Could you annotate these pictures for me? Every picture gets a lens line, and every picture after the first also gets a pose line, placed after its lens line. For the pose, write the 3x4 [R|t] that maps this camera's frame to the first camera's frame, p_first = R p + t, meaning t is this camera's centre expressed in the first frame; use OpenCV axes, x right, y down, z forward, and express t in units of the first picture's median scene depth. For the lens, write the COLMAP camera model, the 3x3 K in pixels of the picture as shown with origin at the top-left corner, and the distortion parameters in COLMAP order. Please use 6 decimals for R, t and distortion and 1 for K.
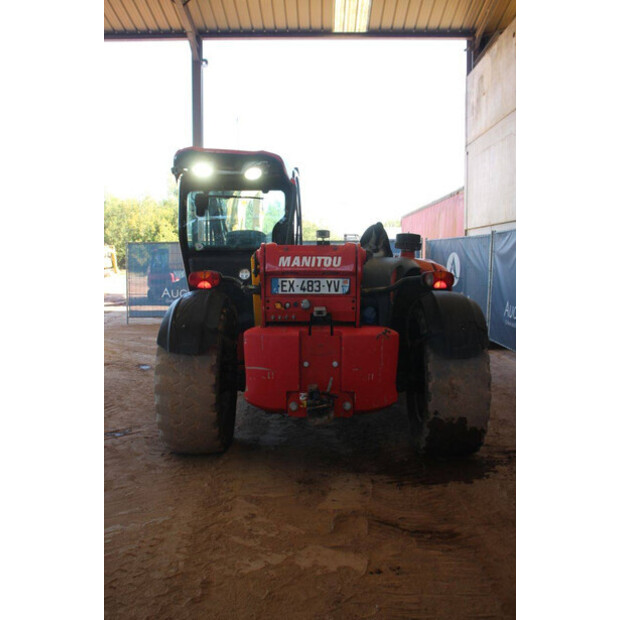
lens RADIAL K [[555.5, 0, 339.2], [0, 555.5, 318.8], [0, 0, 1]] dist [-0.141128, 0.135486]
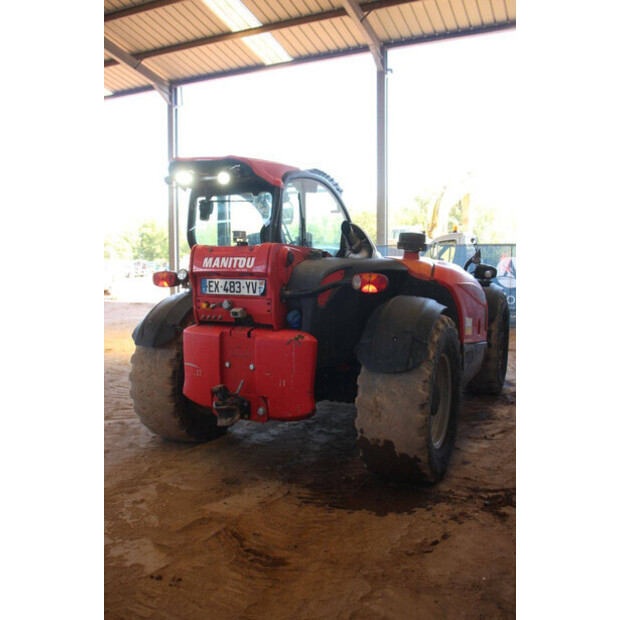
lens RADIAL K [[555.5, 0, 340.6], [0, 555.5, 314.6], [0, 0, 1]] dist [-0.141128, 0.135486]
pose [[0.907194, 0.042121, -0.418598, 0.545162], [-0.047329, 0.998877, -0.002063, -0.016285], [0.418041, 0.021683, 0.908169, 0.174961]]
